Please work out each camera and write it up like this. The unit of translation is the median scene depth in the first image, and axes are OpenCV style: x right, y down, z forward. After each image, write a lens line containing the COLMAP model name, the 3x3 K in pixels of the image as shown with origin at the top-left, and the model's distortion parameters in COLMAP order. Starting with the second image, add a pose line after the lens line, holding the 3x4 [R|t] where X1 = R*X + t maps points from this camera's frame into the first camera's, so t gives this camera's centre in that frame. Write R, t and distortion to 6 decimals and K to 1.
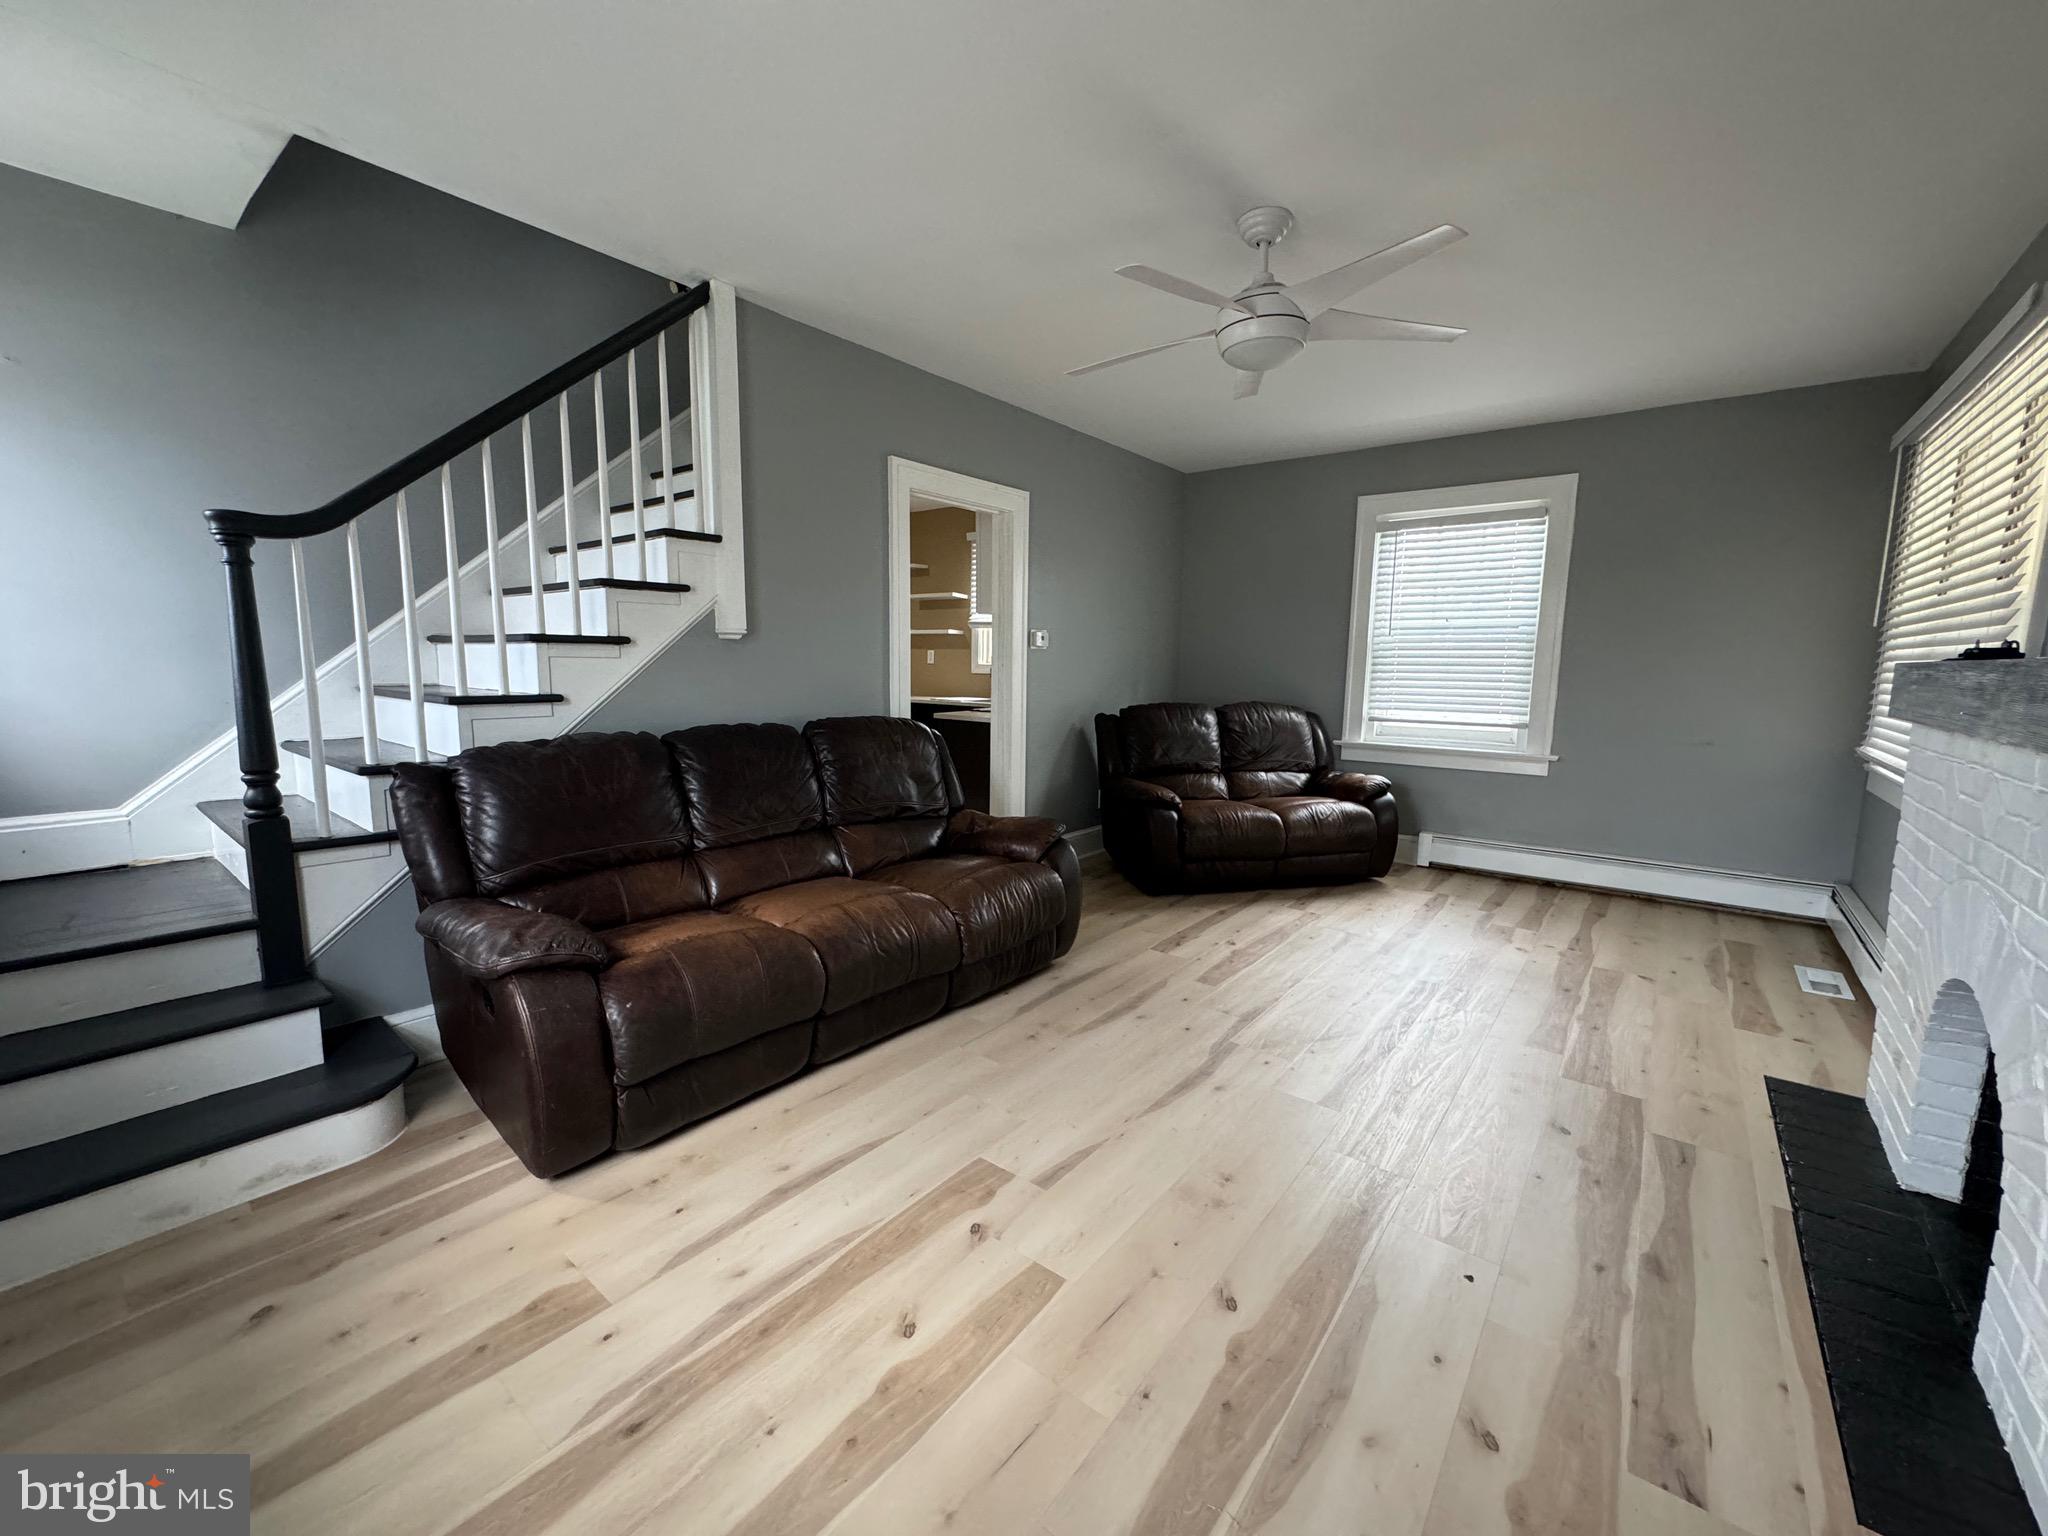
lens RADIAL K [[815.7, 0, 1023.4], [0, 815.7, 766.0], [0, 0, 1]] dist [-0.003077, 0.000724]
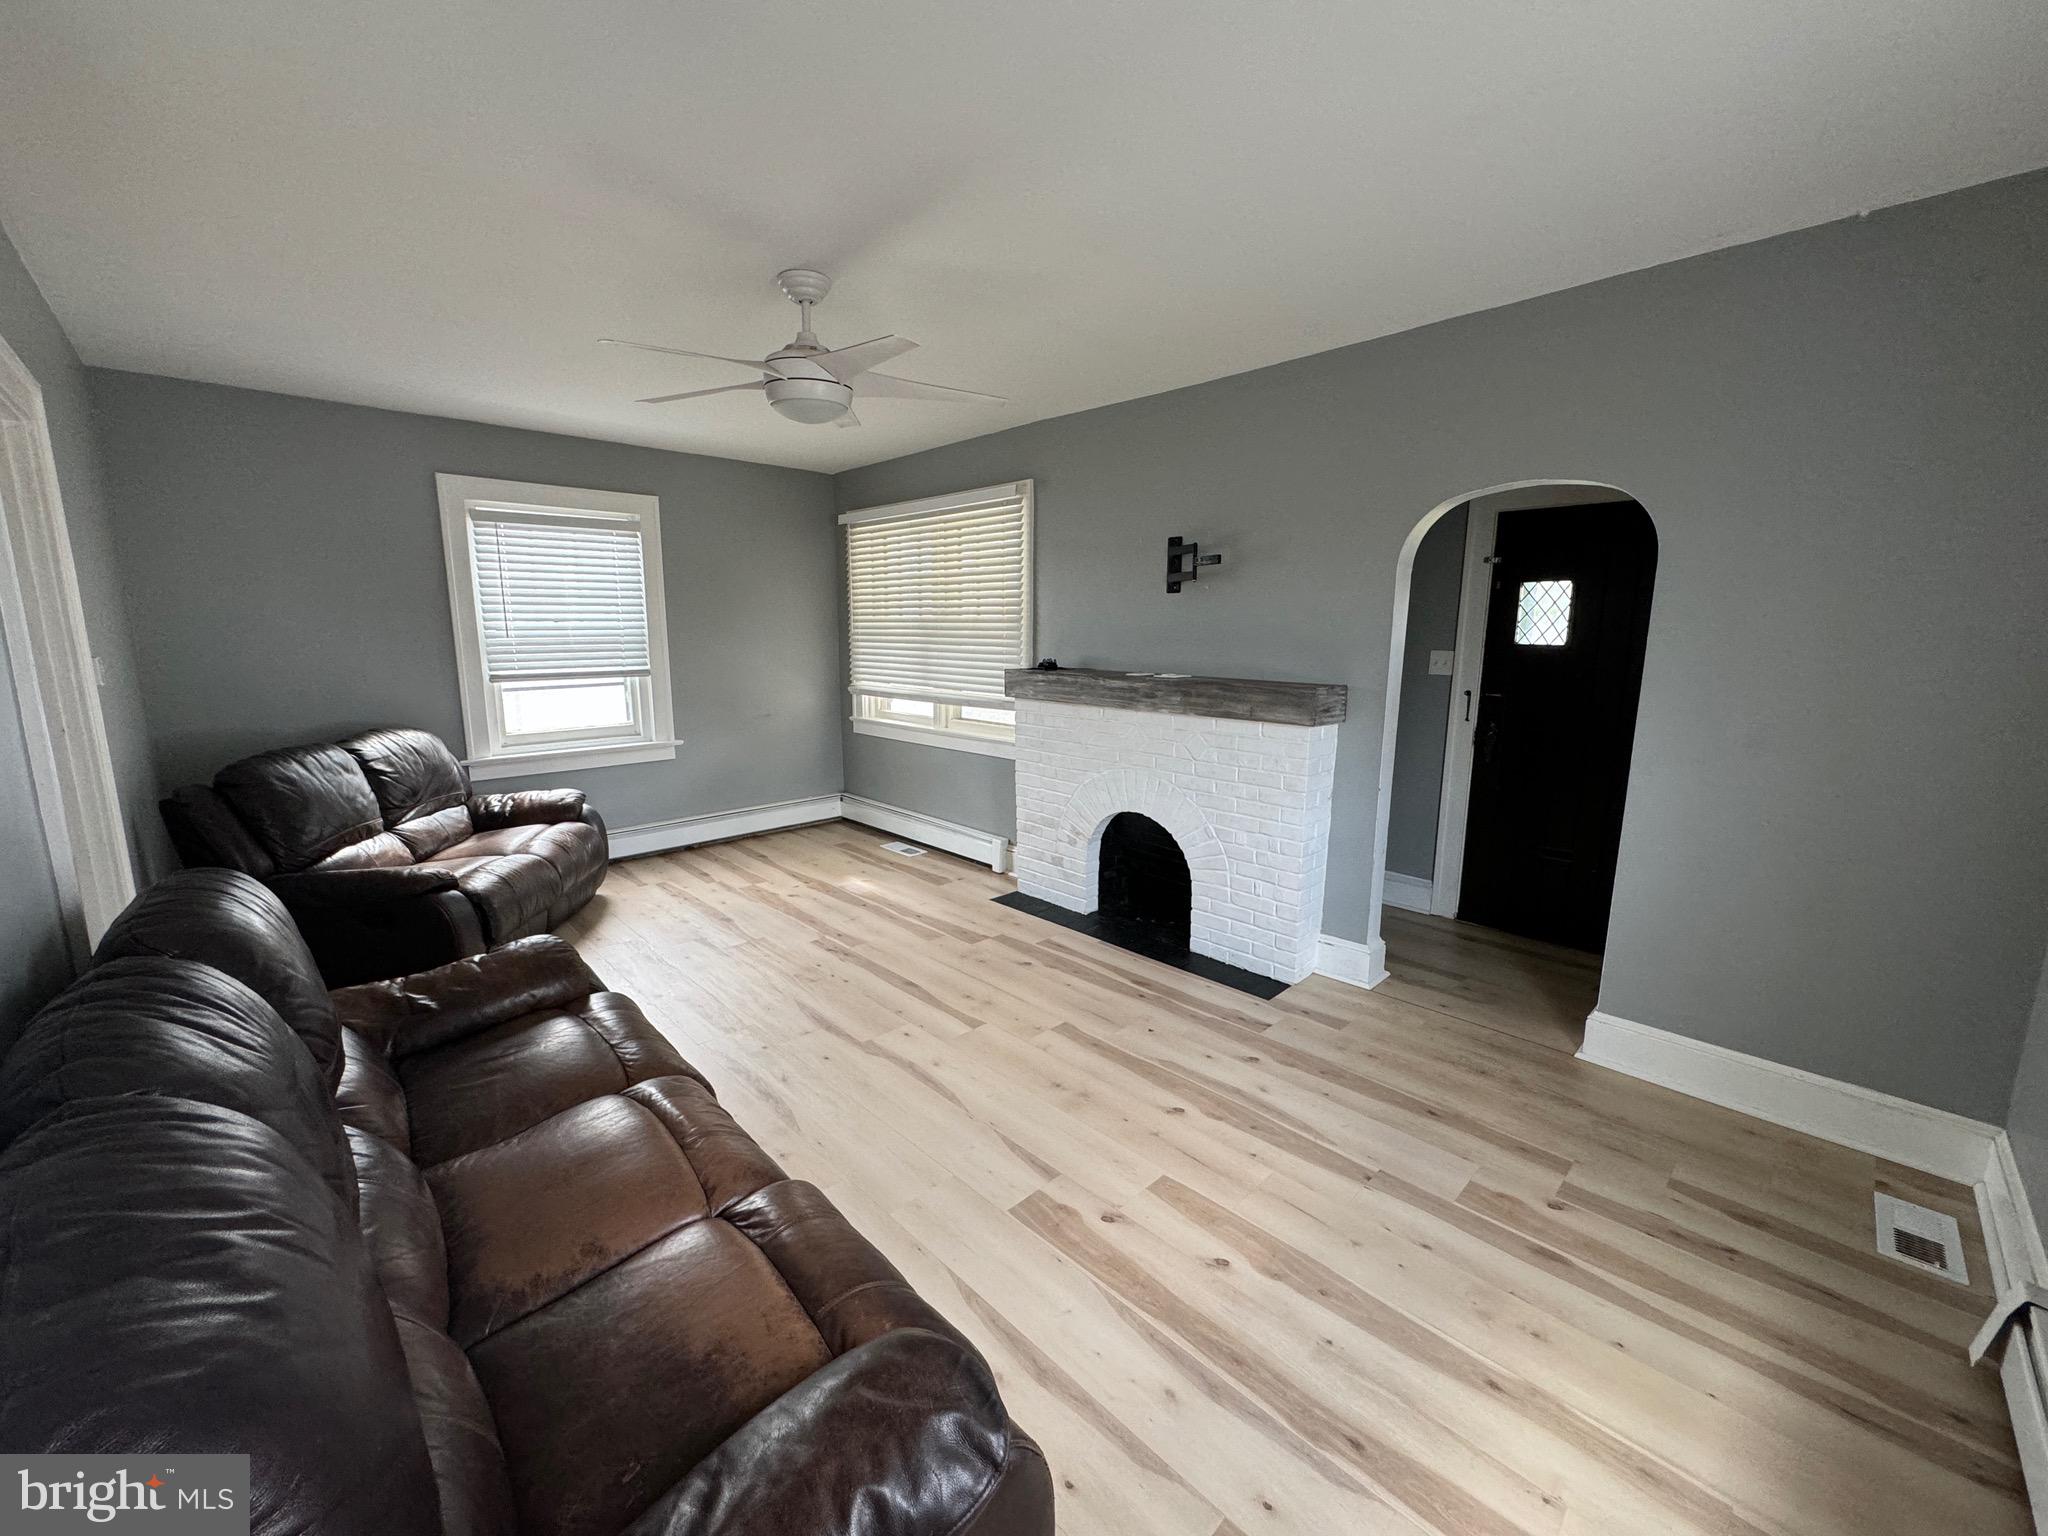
lens RADIAL K [[815.7, 0, 1023.4], [0, 815.7, 766.0], [0, 0, 1]] dist [-0.003077, 0.000724]
pose [[0.131427, -0.182023, 0.974471, -0.715516], [0.125502, 0.978144, 0.165783, -0.181627], [-0.983350, 0.100509, 0.151399, 0.571760]]
